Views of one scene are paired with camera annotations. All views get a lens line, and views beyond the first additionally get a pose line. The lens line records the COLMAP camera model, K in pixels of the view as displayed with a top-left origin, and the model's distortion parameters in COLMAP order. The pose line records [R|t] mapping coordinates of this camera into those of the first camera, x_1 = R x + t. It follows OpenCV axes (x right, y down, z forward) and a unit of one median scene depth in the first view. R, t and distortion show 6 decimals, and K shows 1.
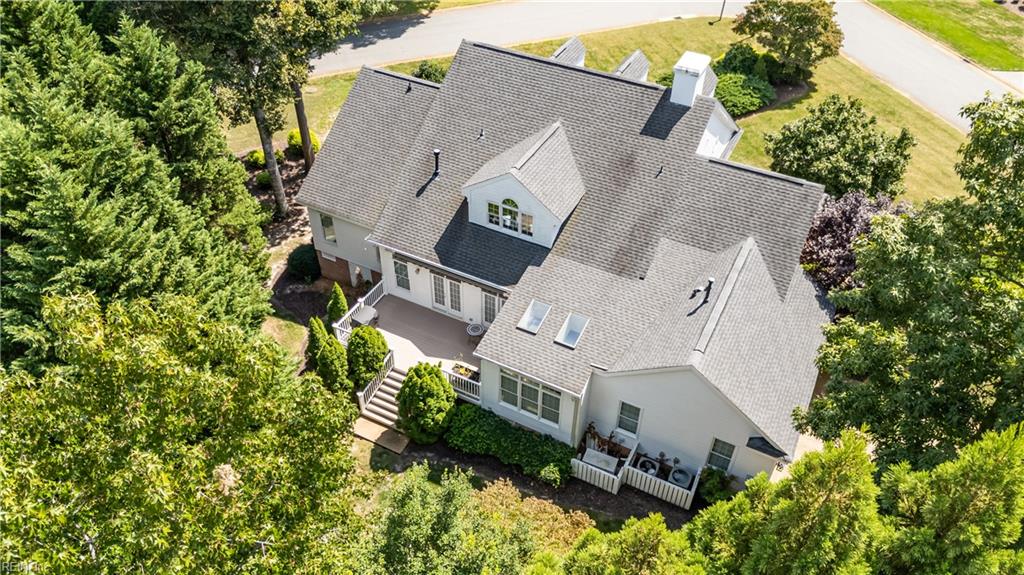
lens RADIAL K [[759.2, 0, 512.0], [0, 759.2, 287.5], [0, 0, 1]] dist [0.065940, -0.072076]
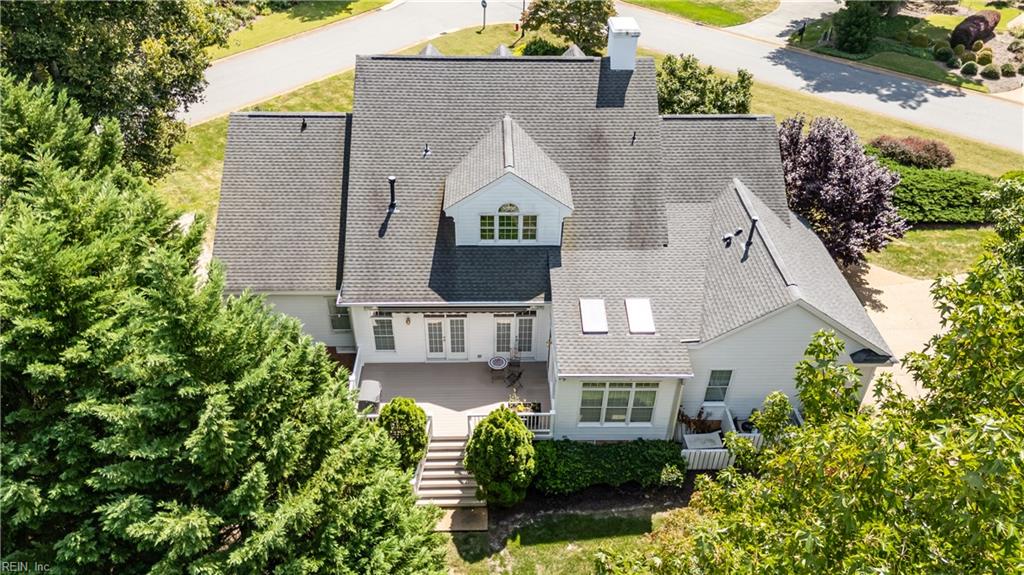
lens RADIAL K [[759.2, 0, 512.0], [0, 759.2, 287.5], [0, 0, 1]] dist [0.065940, -0.072076]
pose [[0.875892, -0.292129, 0.384024, -0.355843], [0.317494, 0.948256, -0.002804, -0.019353], [-0.363334, 0.124382, 0.923319, 0.189910]]
